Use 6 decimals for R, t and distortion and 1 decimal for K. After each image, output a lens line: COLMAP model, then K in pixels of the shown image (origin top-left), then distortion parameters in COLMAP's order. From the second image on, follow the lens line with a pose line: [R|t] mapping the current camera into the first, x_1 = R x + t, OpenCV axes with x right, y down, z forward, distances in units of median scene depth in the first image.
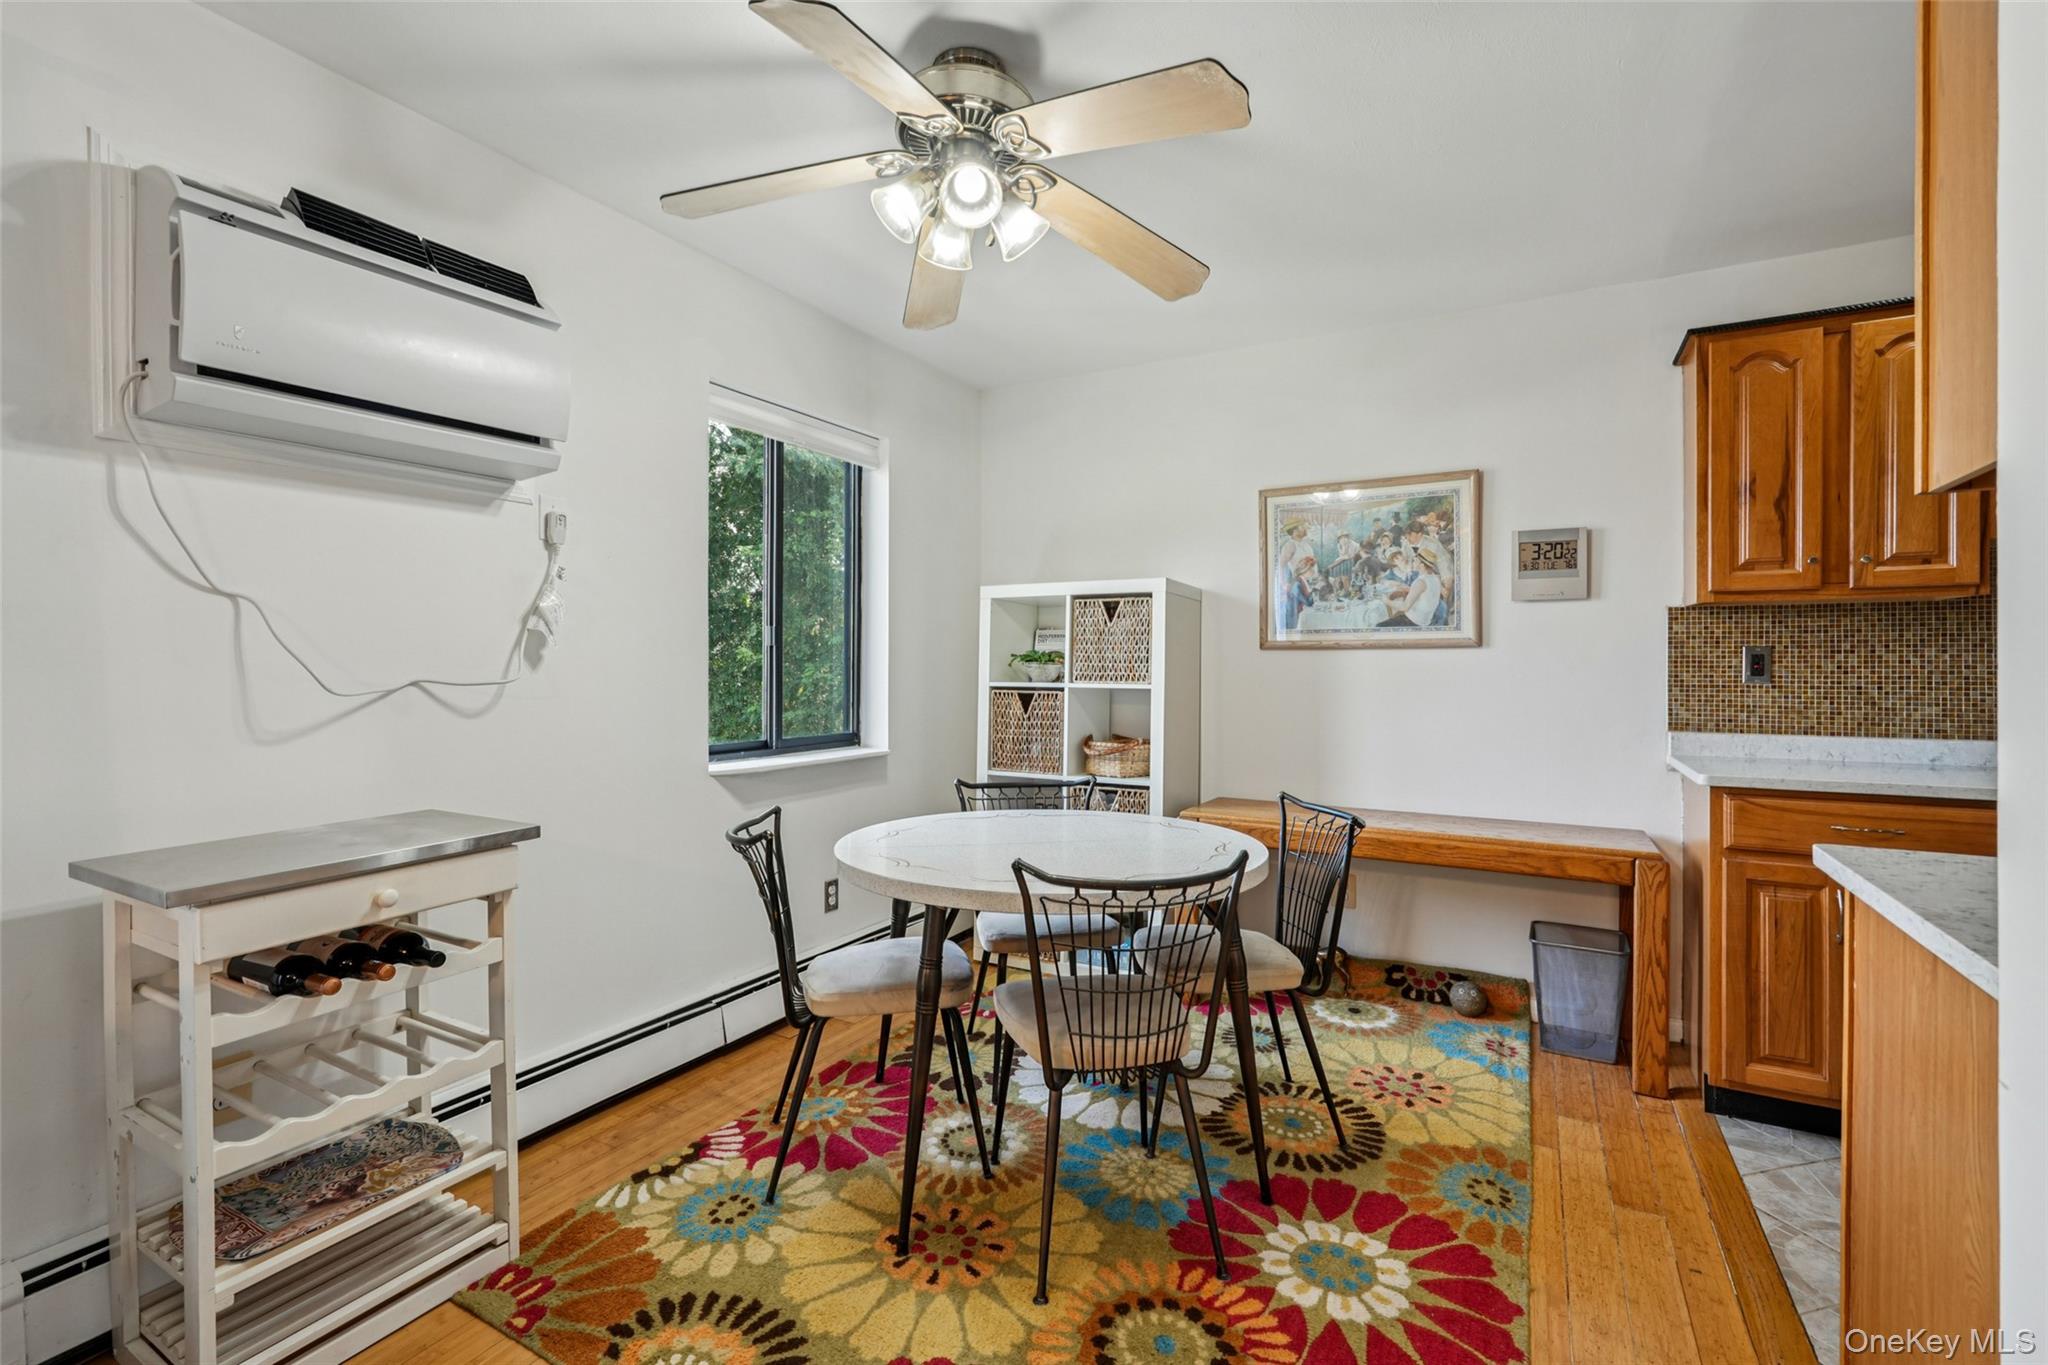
lens RADIAL K [[905.7, 0, 1041.0], [0, 905.7, 669.6], [0, 0, 1]] dist [-0.012961, 0.007210]
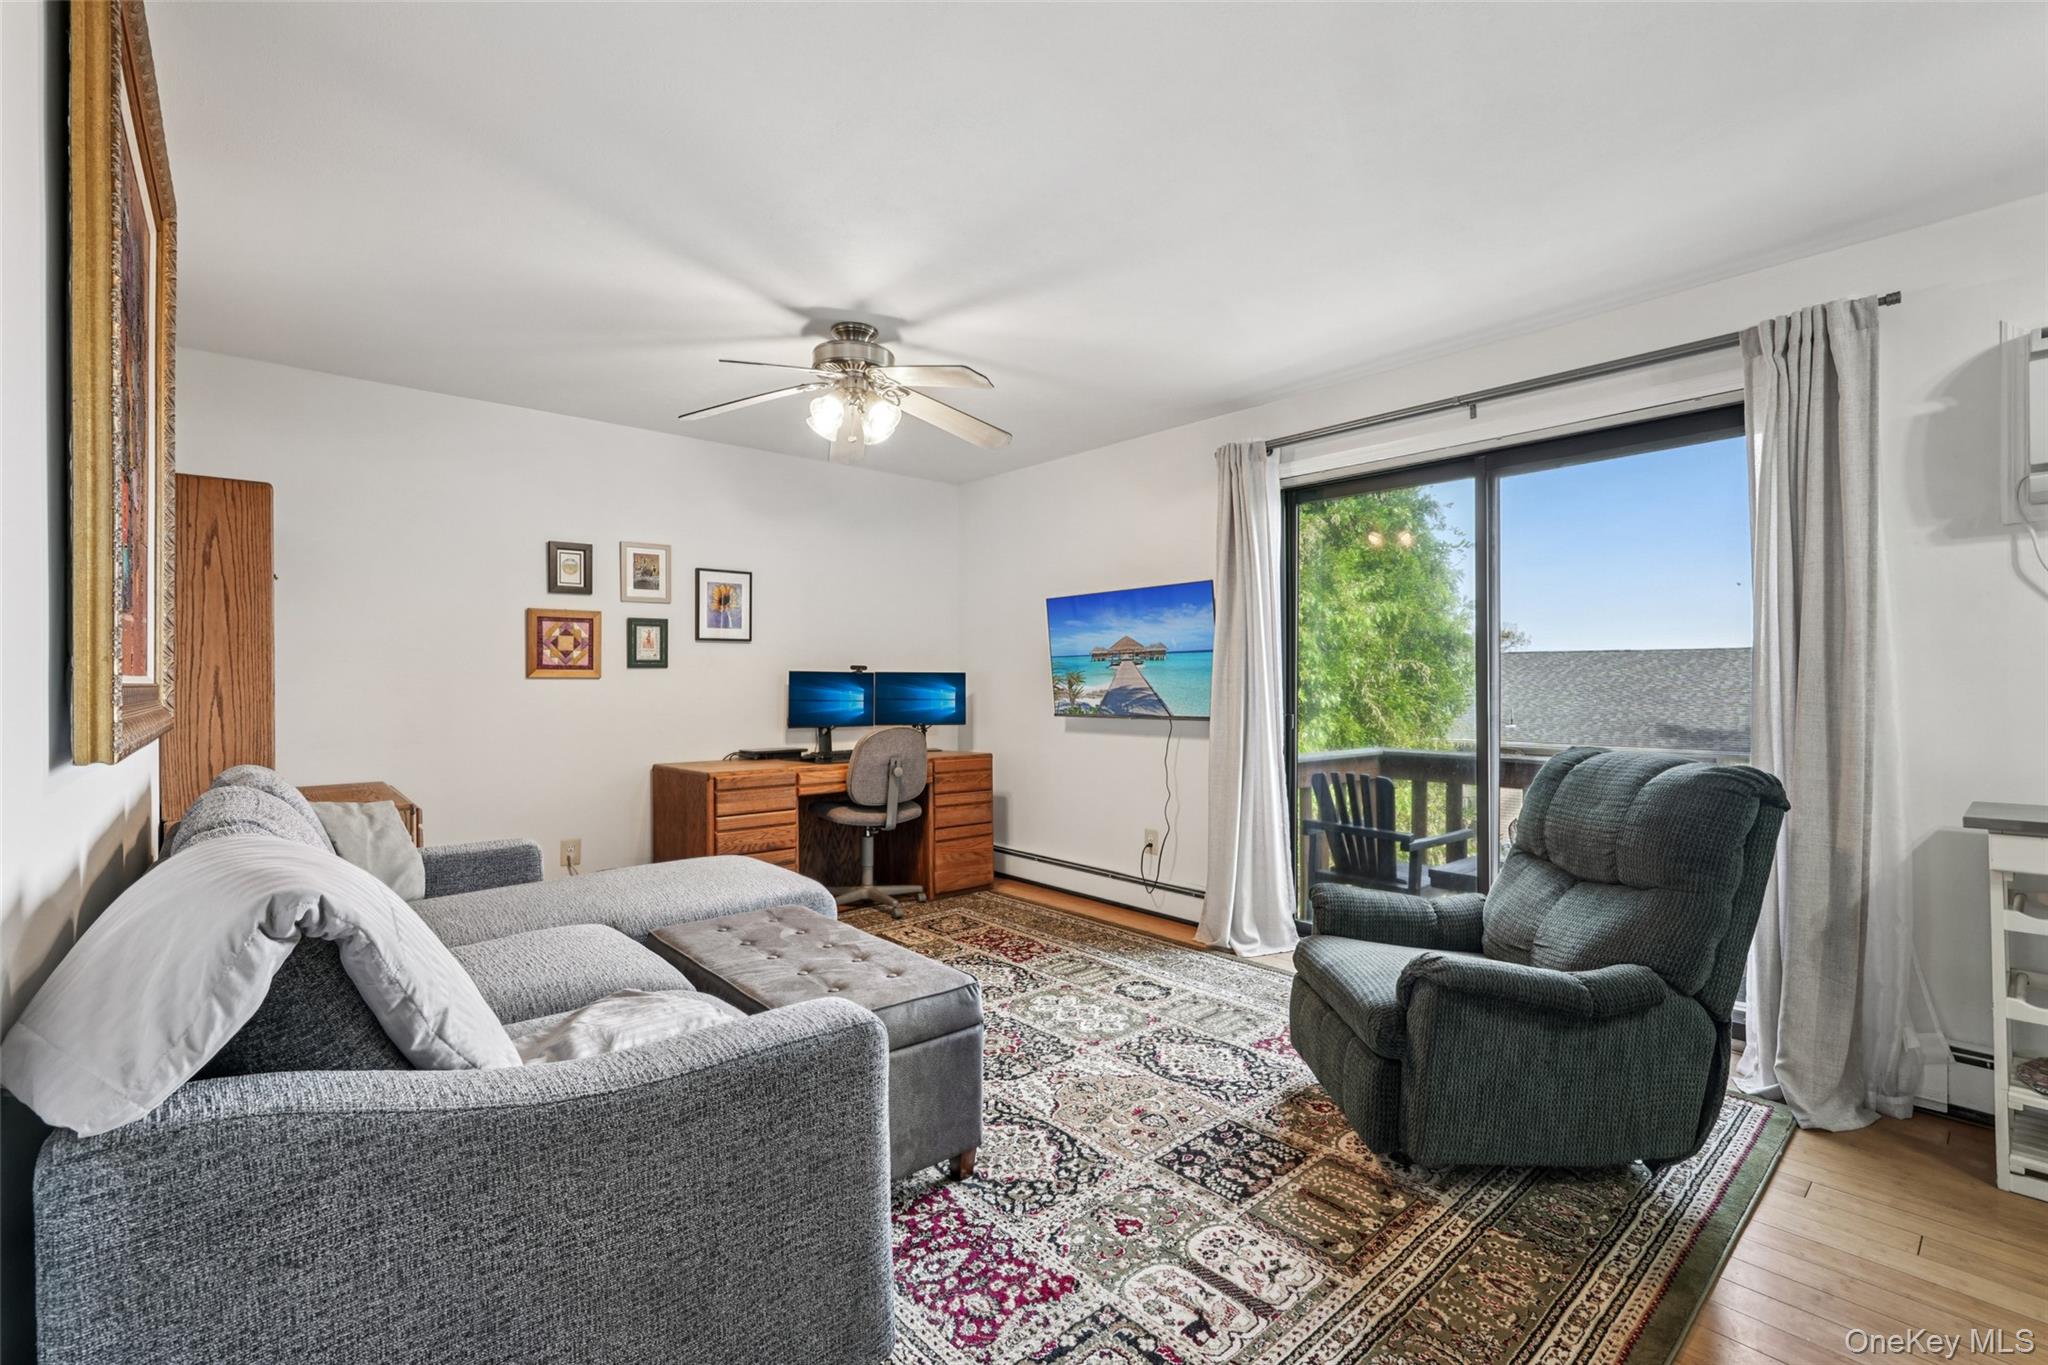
lens RADIAL K [[905.7, 0, 1022.1], [0, 905.7, 691.9], [0, 0, 1]] dist [-0.012961, 0.007210]
pose [[-0.351877, 0.006801, -0.936022, 0.487092], [-0.006915, 0.999927, 0.009865, 0.008974], [0.936021, 0.009944, -0.351805, -0.000534]]
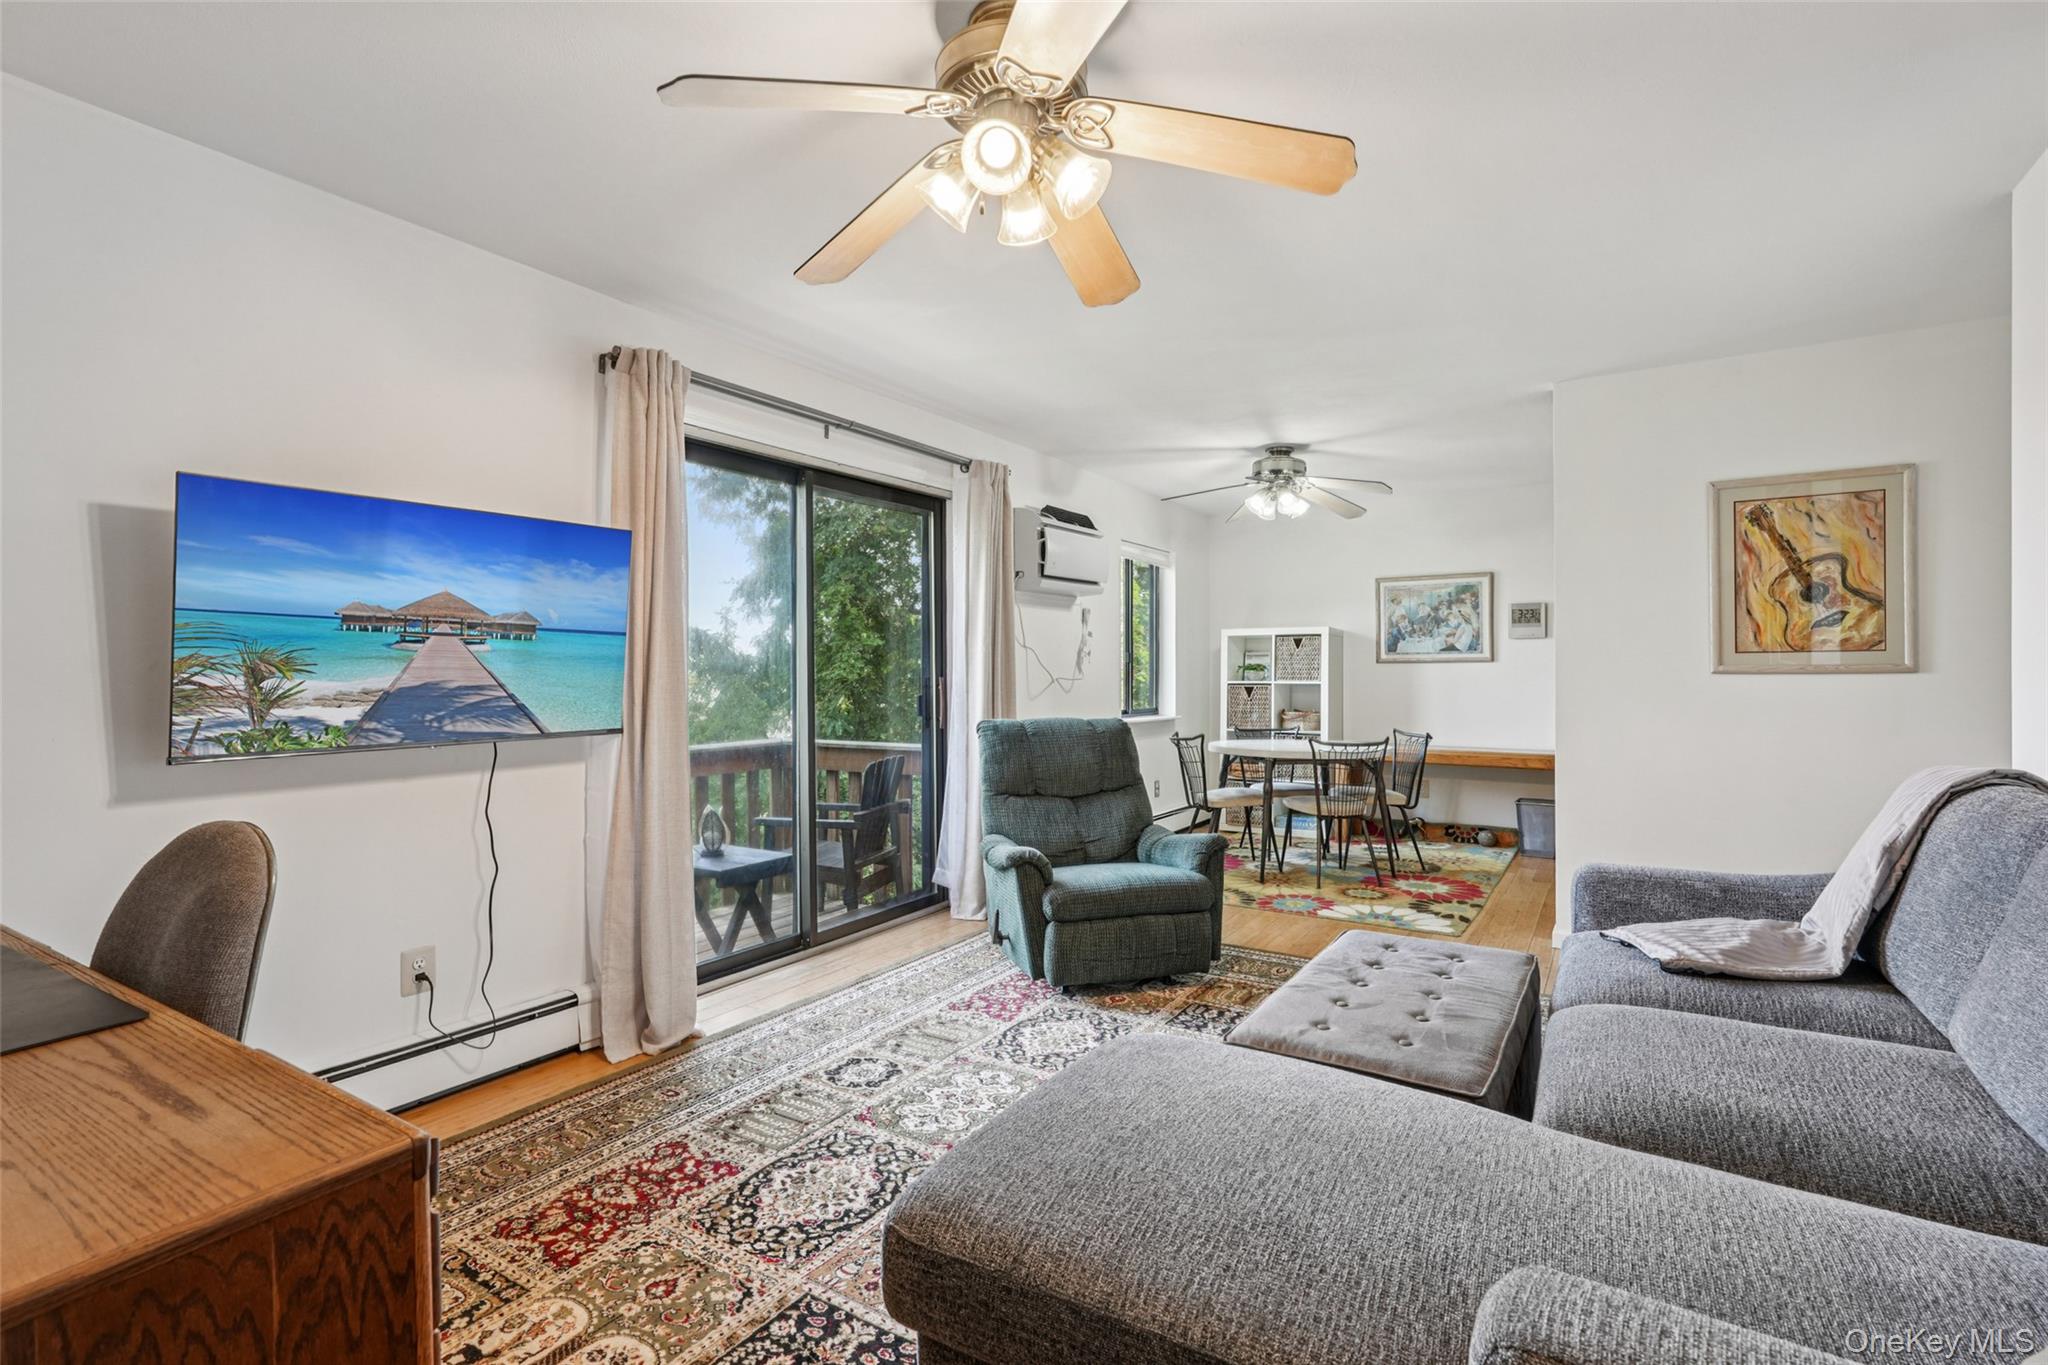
lens RADIAL K [[962.6, 0, 1027.4], [0, 962.6, 675.2], [0, 0, 1]] dist [-0.002002, 0.000163]
pose [[0.998017, -0.002838, -0.062877, -0.403257], [0.002631, 0.999991, -0.003367, 0.009087], [0.062886, 0.003195, 0.998016, -1.180718]]
